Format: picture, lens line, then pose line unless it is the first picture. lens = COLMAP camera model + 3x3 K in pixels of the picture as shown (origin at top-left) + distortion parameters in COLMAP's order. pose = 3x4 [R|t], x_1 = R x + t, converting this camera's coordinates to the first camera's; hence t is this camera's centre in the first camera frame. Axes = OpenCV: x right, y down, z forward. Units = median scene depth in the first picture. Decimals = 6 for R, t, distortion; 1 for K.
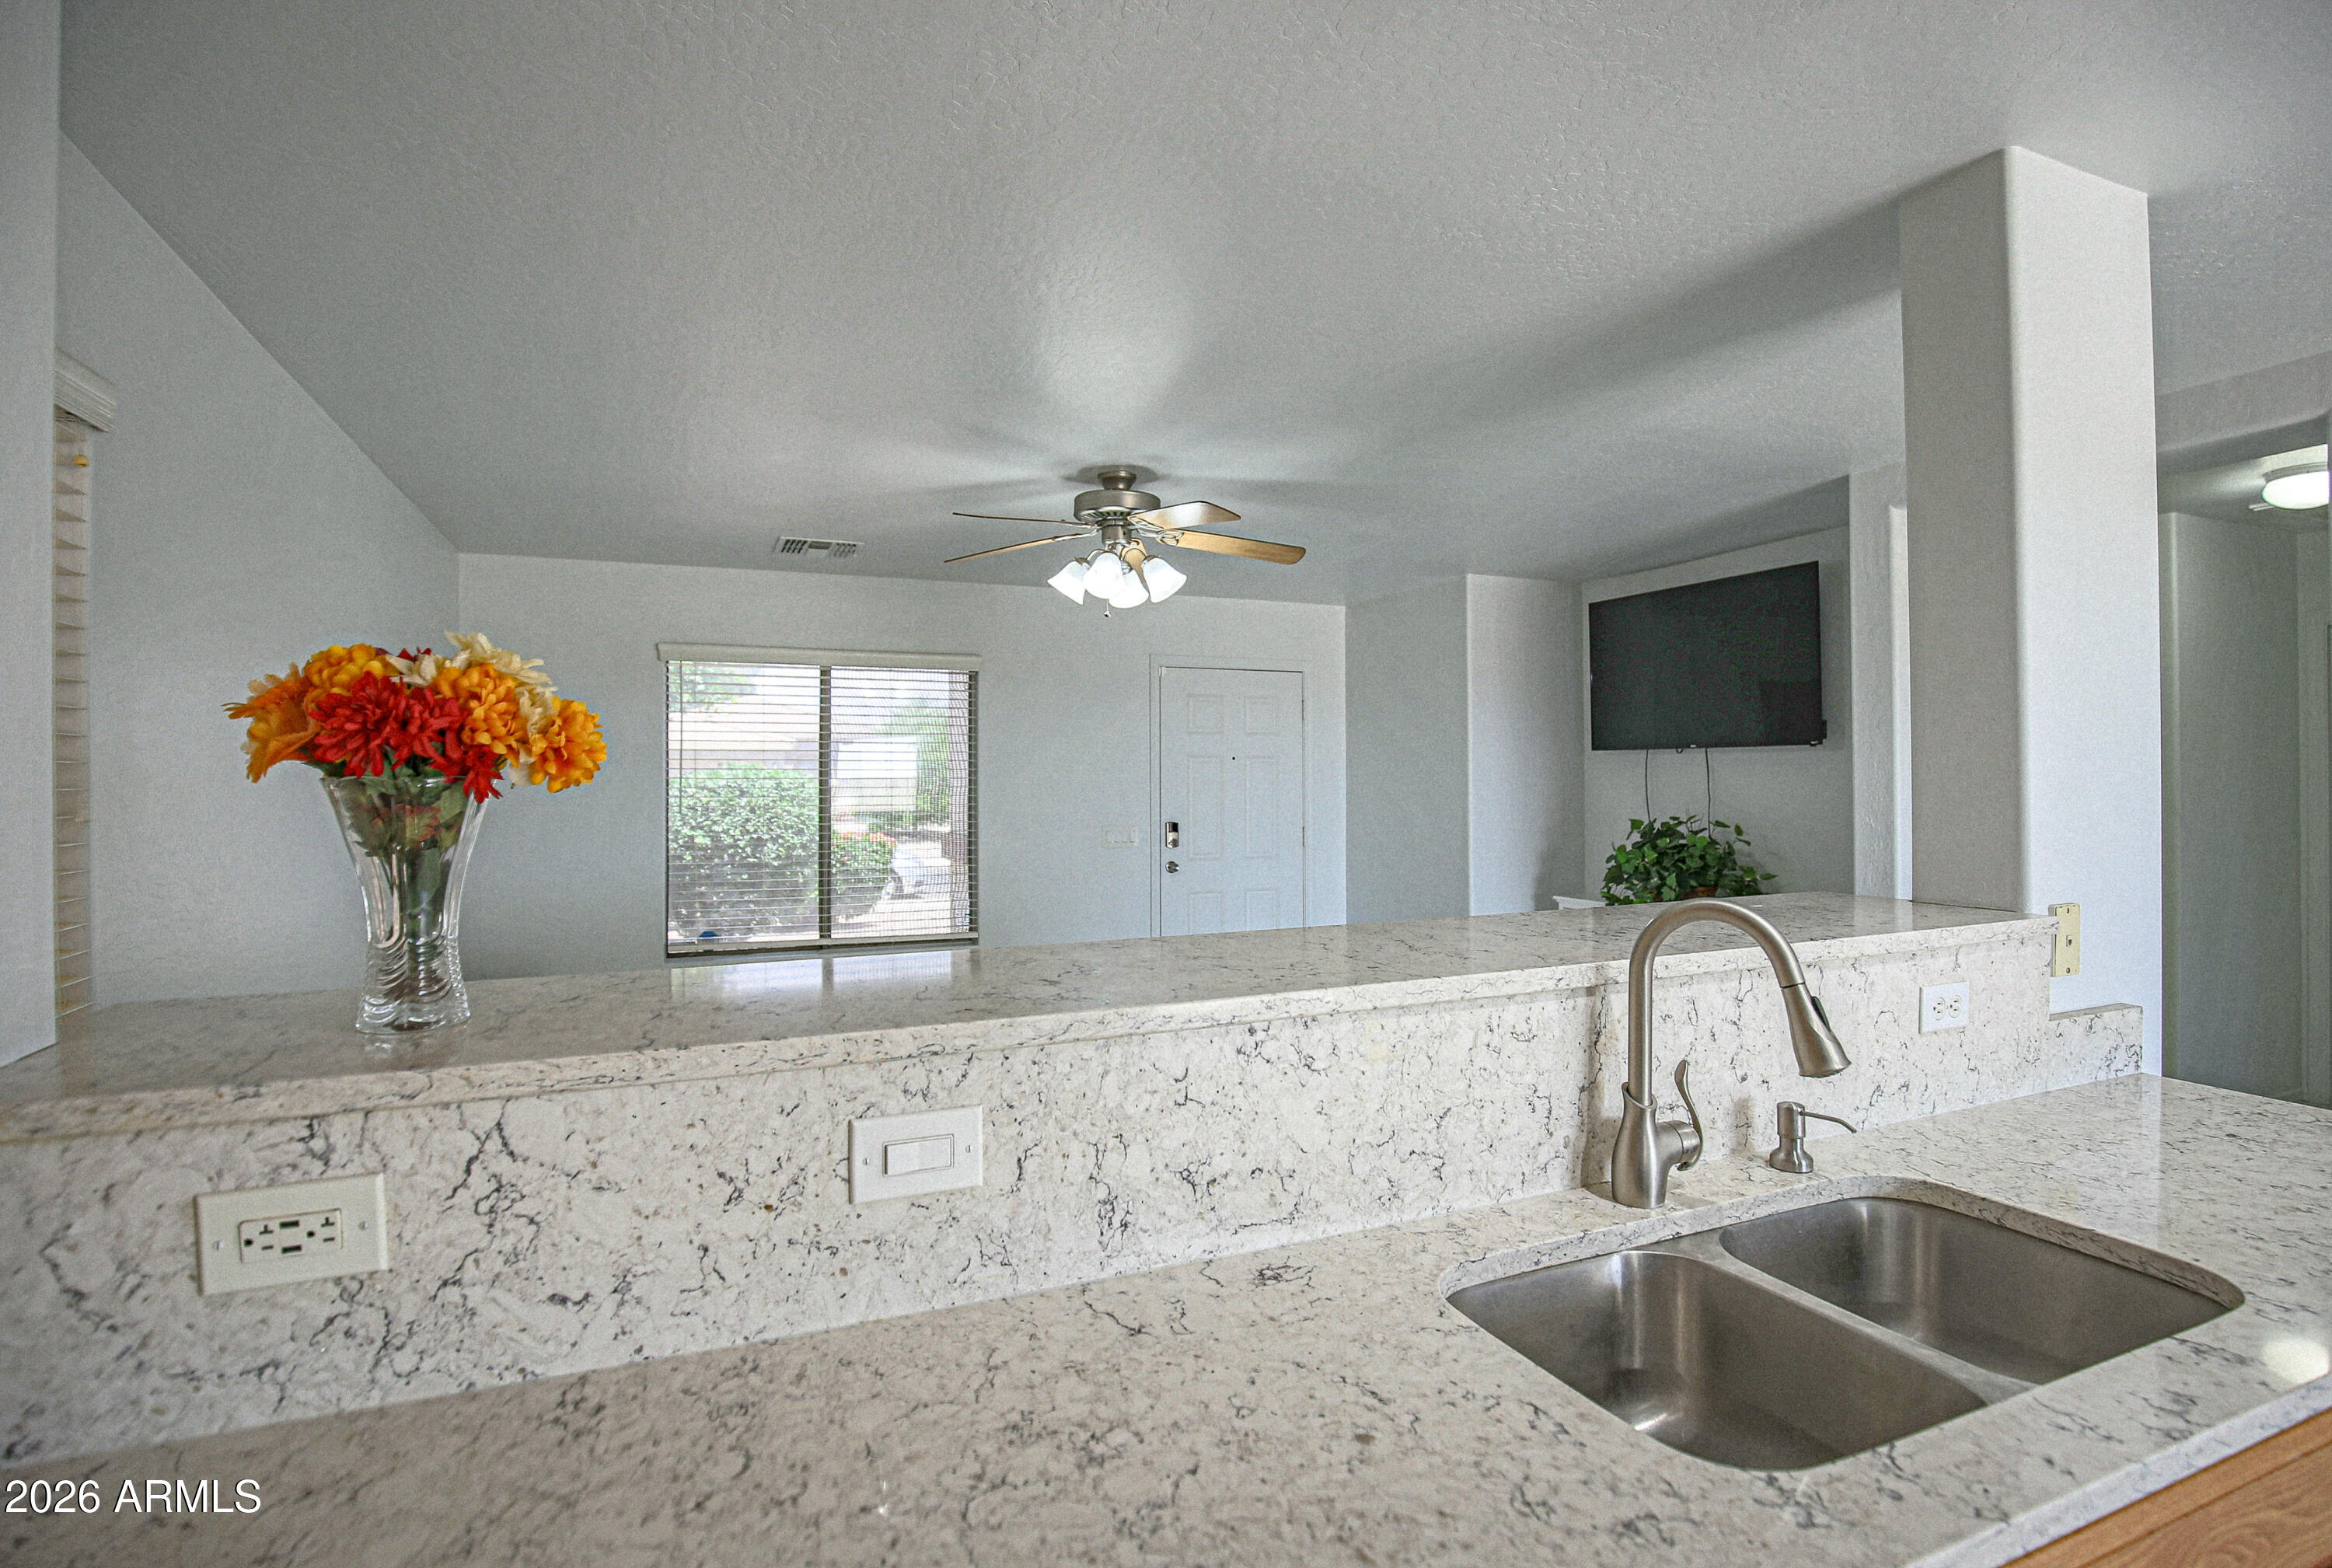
lens RADIAL K [[1128.7, 0, 1168.0], [0, 1128.7, 781.6], [0, 0, 1]] dist [-0.044355, -0.000310]
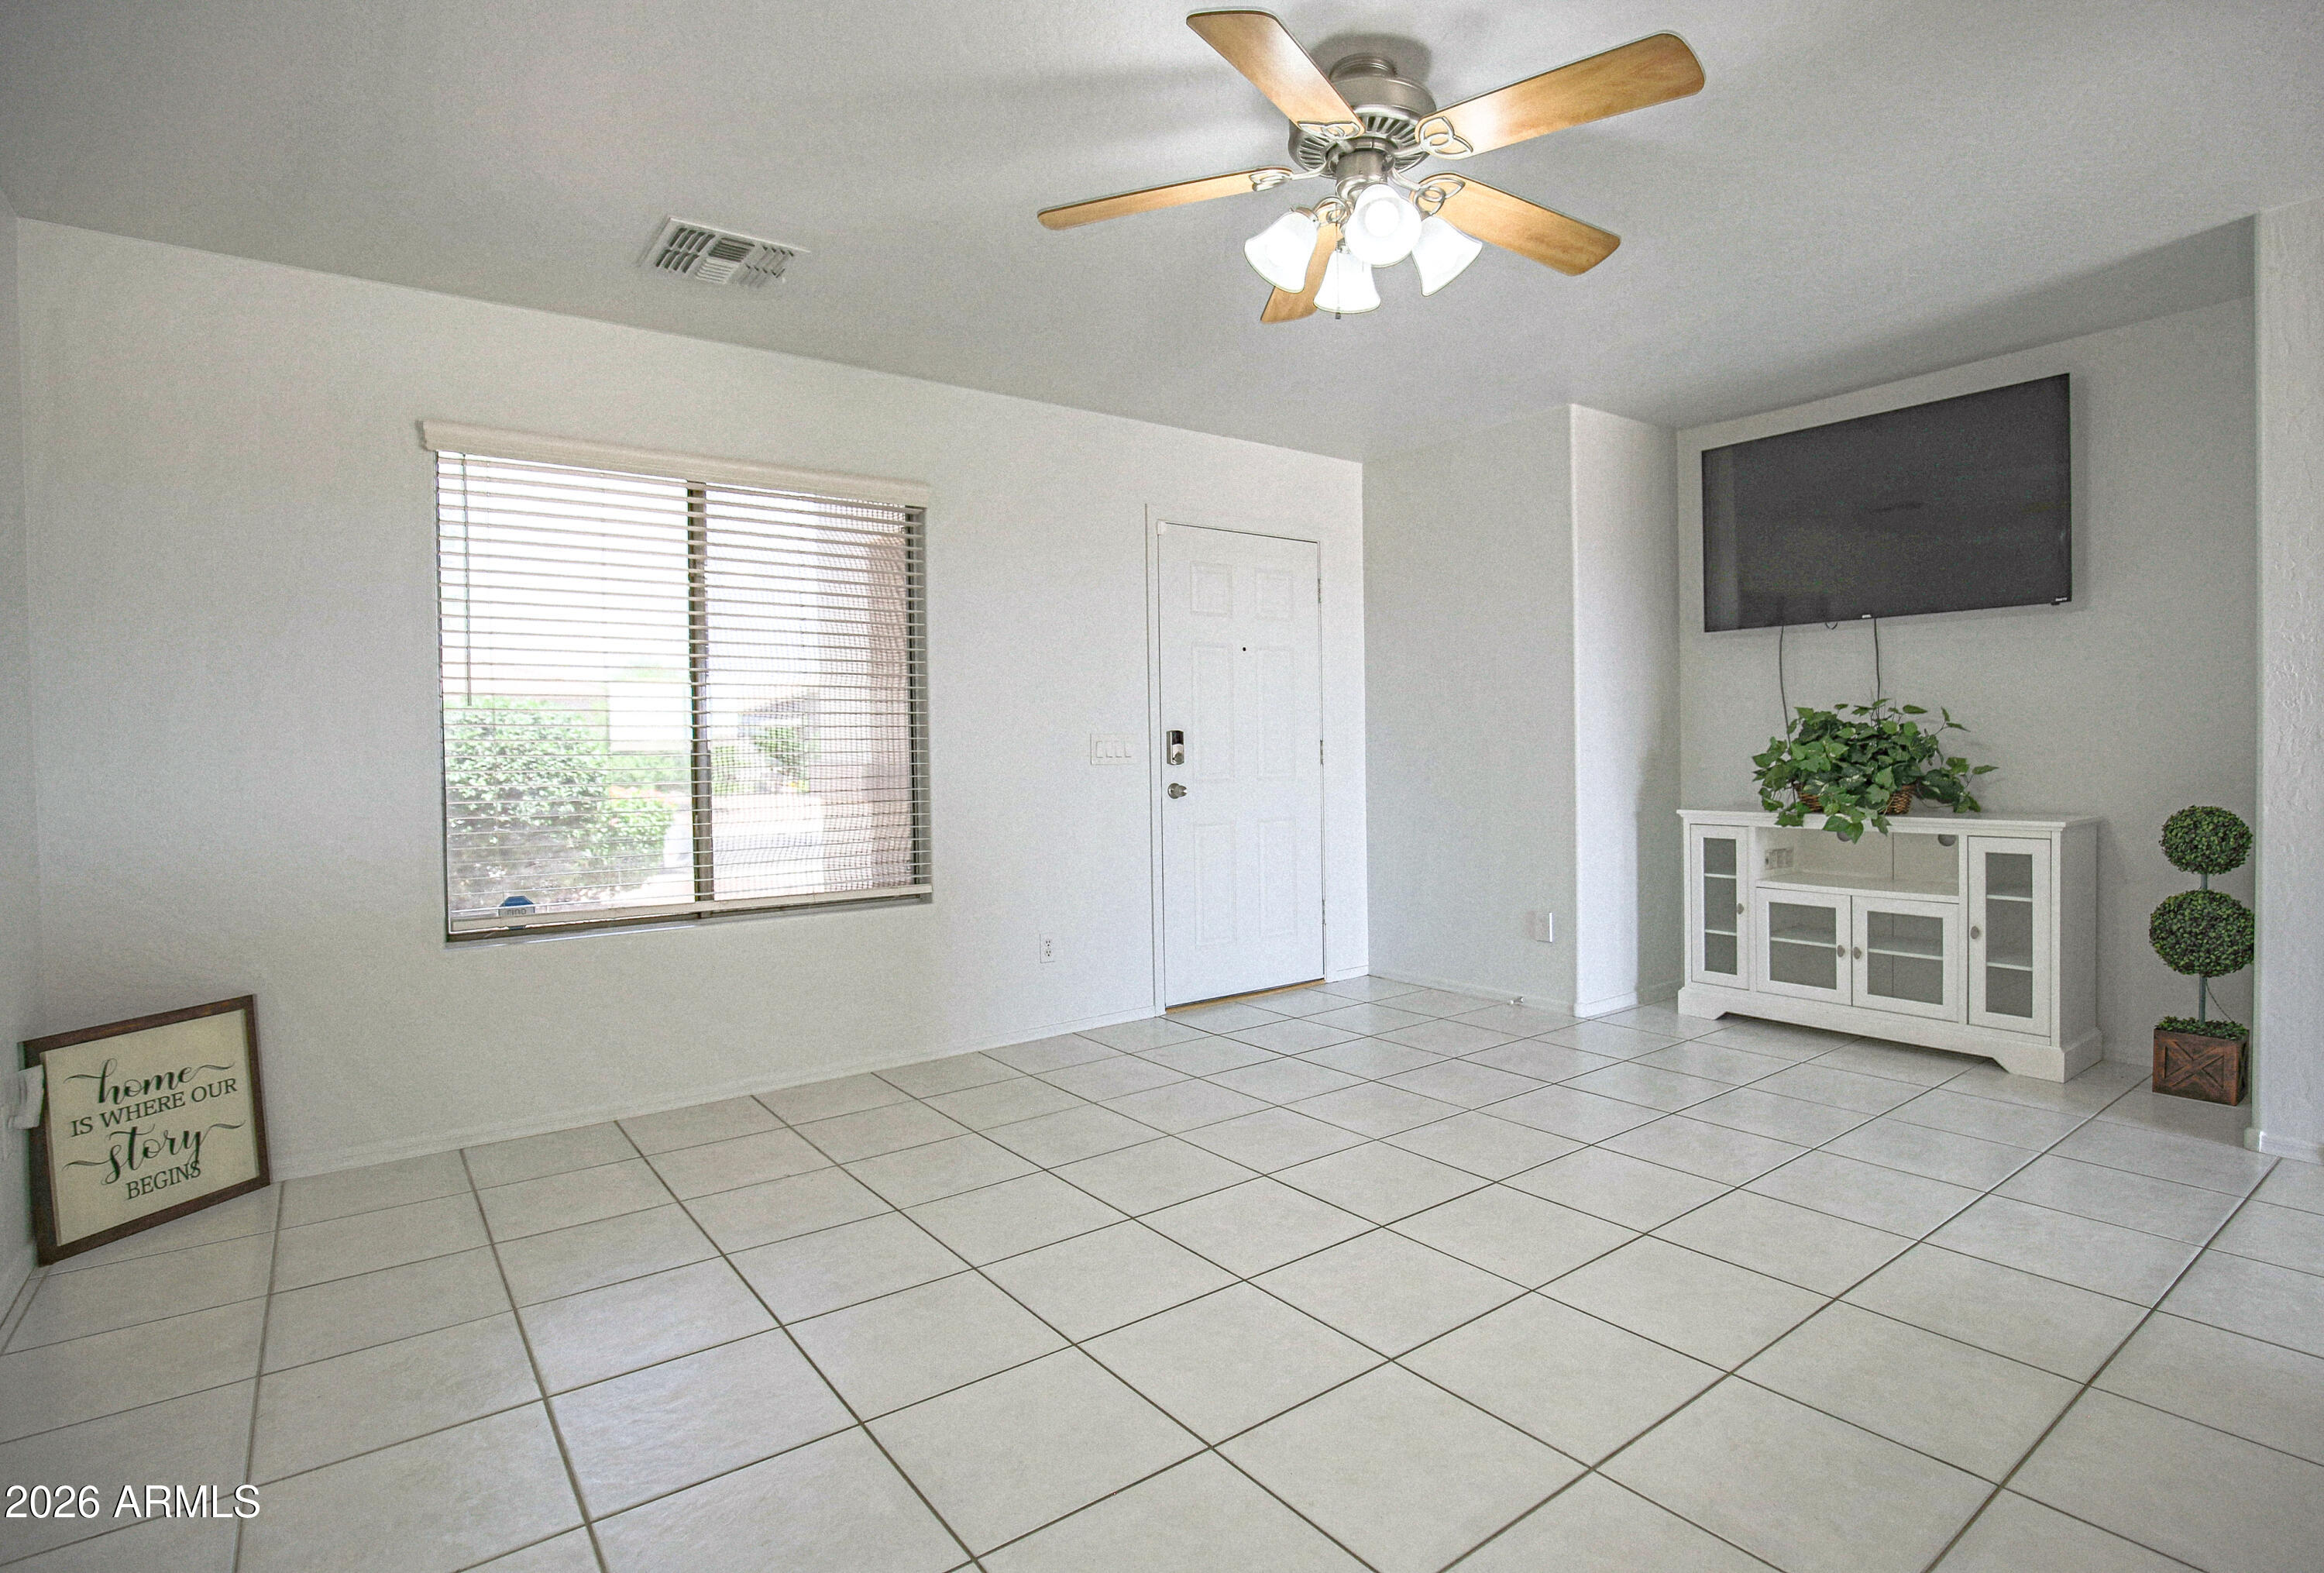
lens RADIAL K [[1125.0, 0, 1166.9], [0, 1125.0, 786.5], [0, 0, 1]] dist [-0.044355, -0.000310]
pose [[0.972675, -0.017998, 0.231474, -0.190846], [0.011570, 0.999510, 0.029098, 0.056143], [-0.231884, -0.025625, 0.972406, 0.302531]]
